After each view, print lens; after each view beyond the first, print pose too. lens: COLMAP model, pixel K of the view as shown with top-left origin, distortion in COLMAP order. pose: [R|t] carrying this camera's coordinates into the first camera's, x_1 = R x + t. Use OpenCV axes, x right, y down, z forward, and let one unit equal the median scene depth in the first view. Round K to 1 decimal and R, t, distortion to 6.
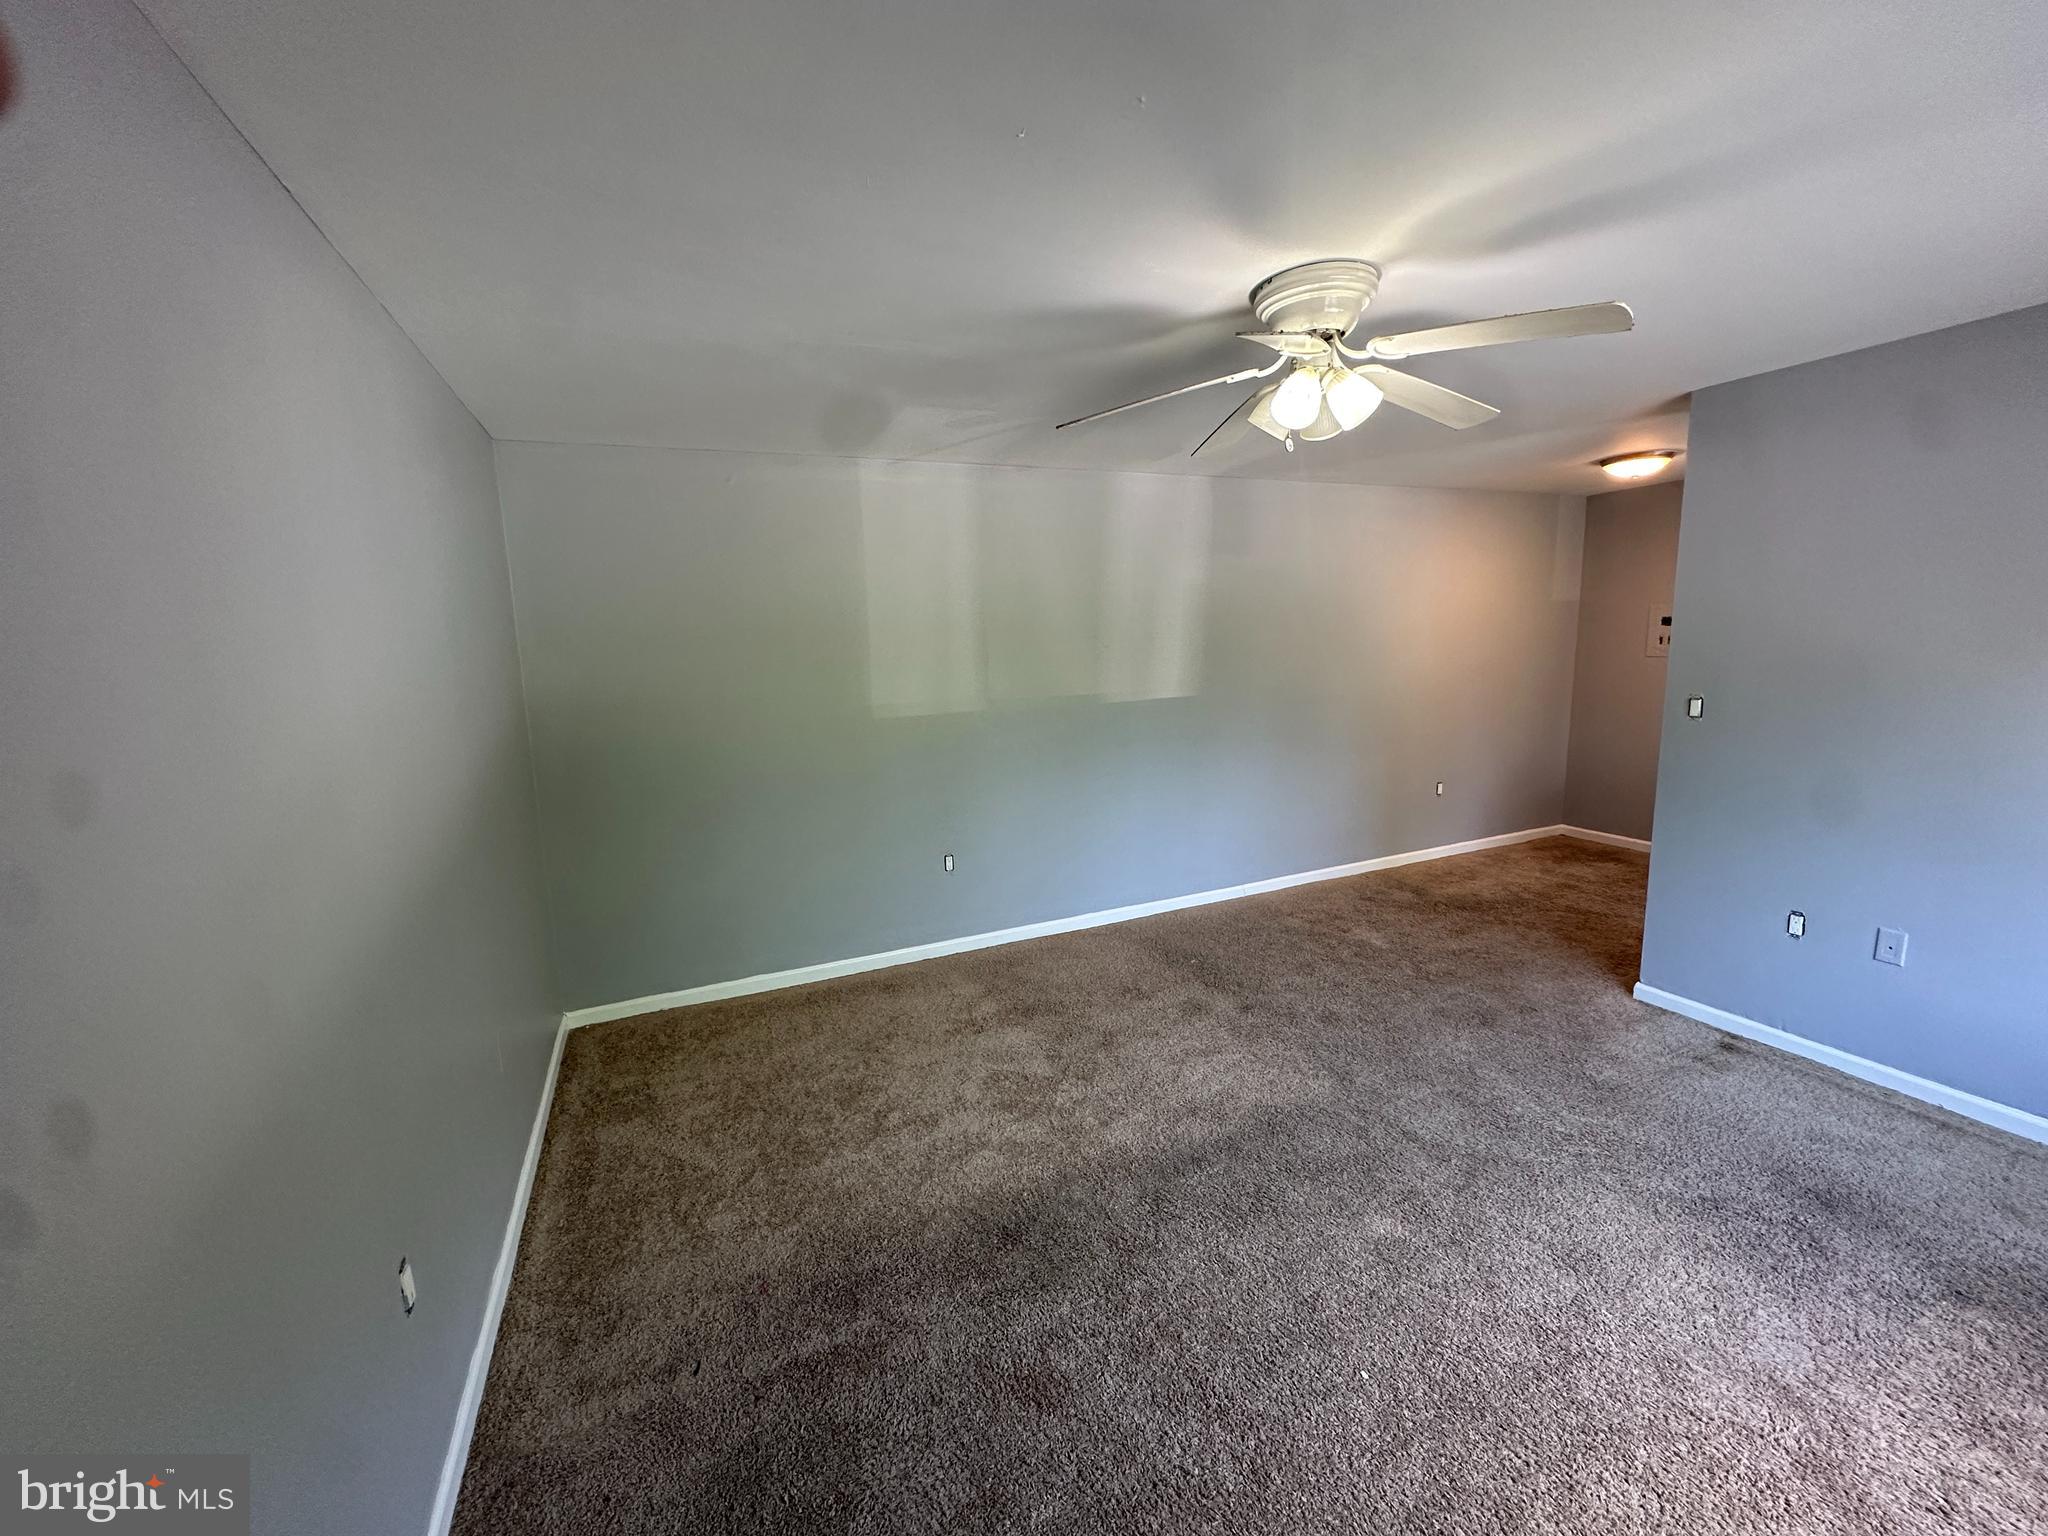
lens RADIAL K [[823.3, 0, 1022.5], [0, 823.3, 772.9], [0, 0, 1]] dist [0.001008, 0.000026]
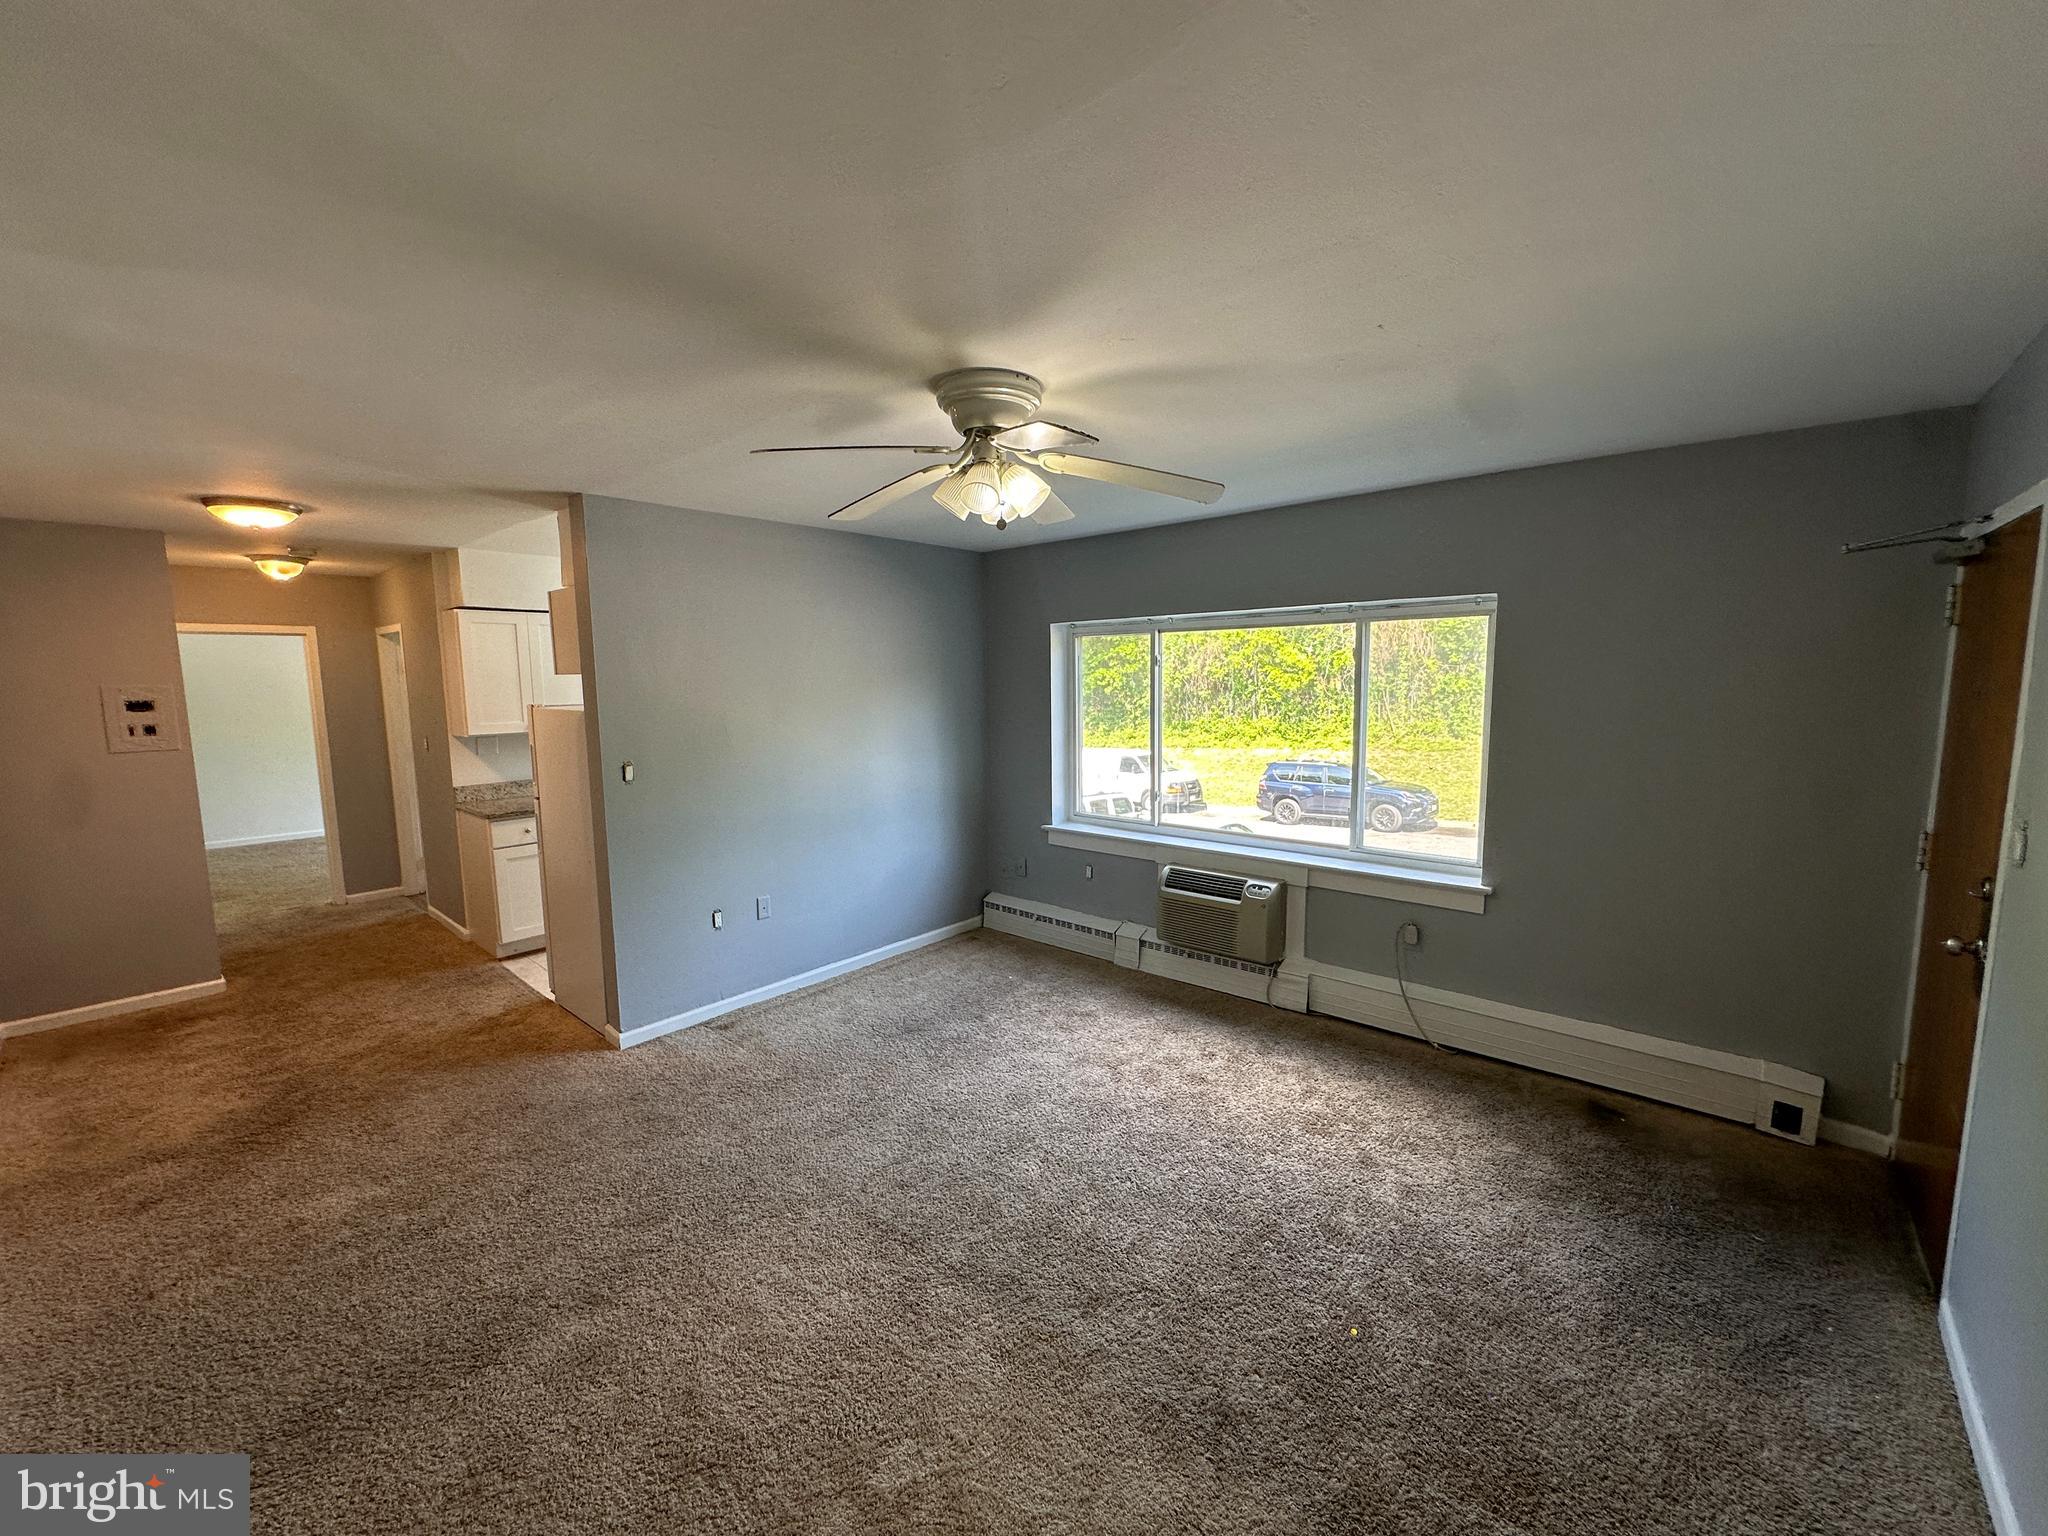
lens RADIAL K [[823.3, 0, 1016.7], [0, 823.3, 767.9], [0, 0, 1]] dist [0.001008, 0.000026]
pose [[-0.418072, -0.060069, 0.906426, -0.450894], [0.179877, 0.972580, 0.147417, -0.158906], [-0.890427, 0.224676, -0.395803, 0.974747]]
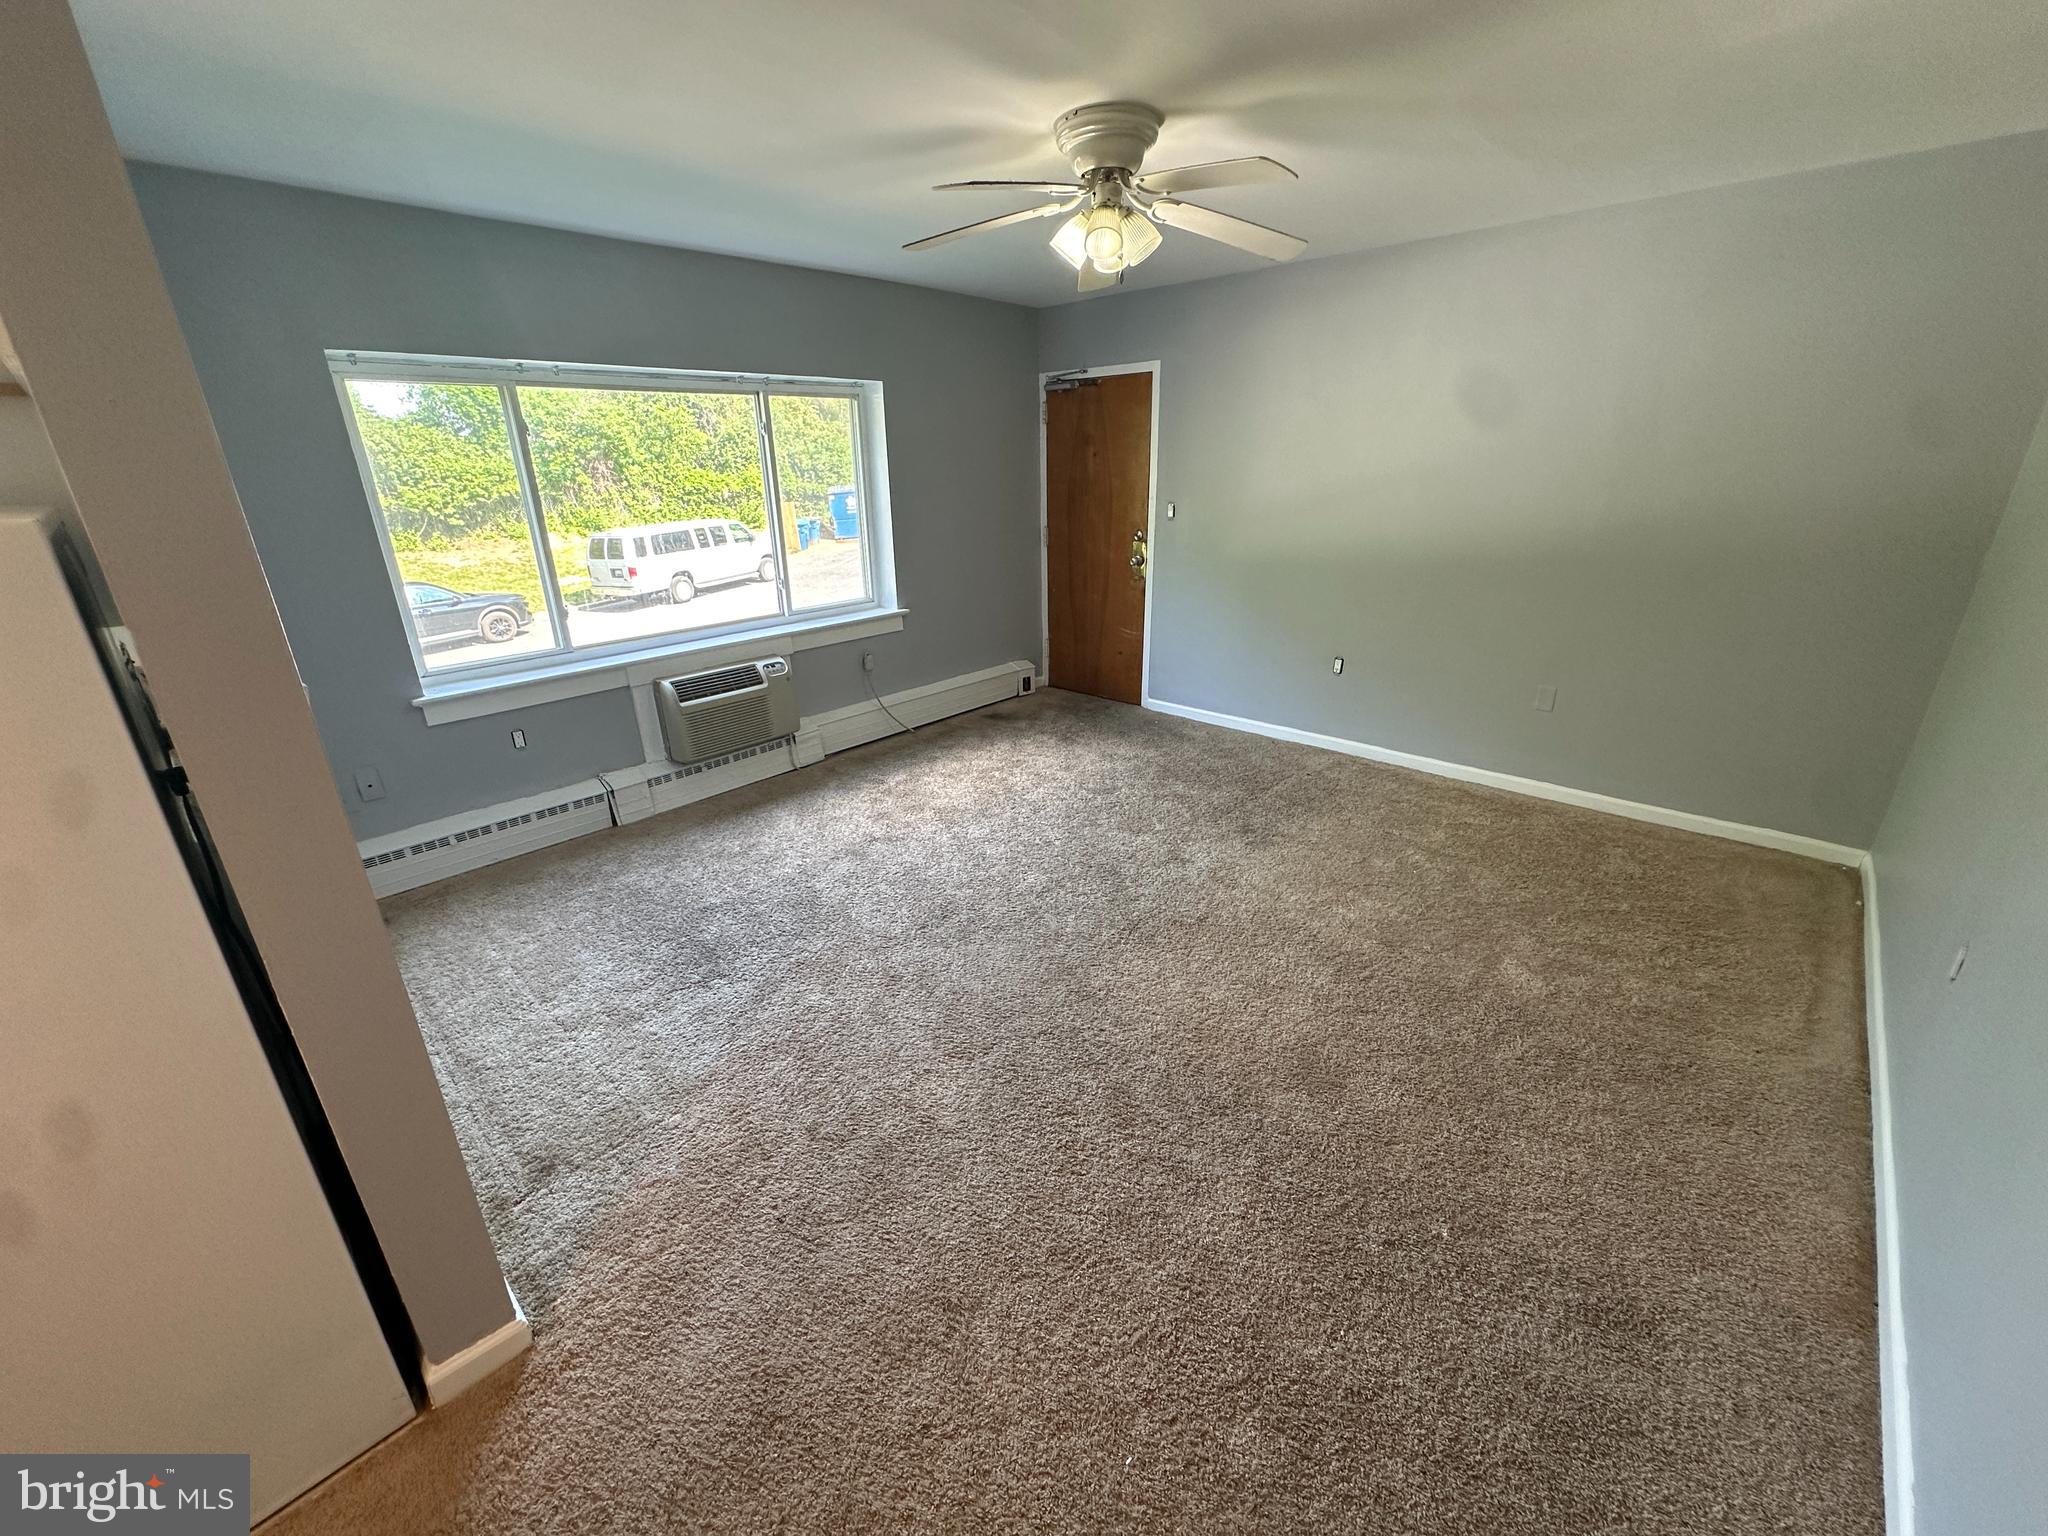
lens RADIAL K [[823.3, 0, 1031.0], [0, 823.3, 772.1], [0, 0, 1]] dist [0.001008, 0.000026]
pose [[-0.910797, 0.196422, -0.363136, 0.660717], [-0.016492, 0.861561, 0.507387, -0.250739], [0.412526, 0.468115, -0.781467, 1.453123]]
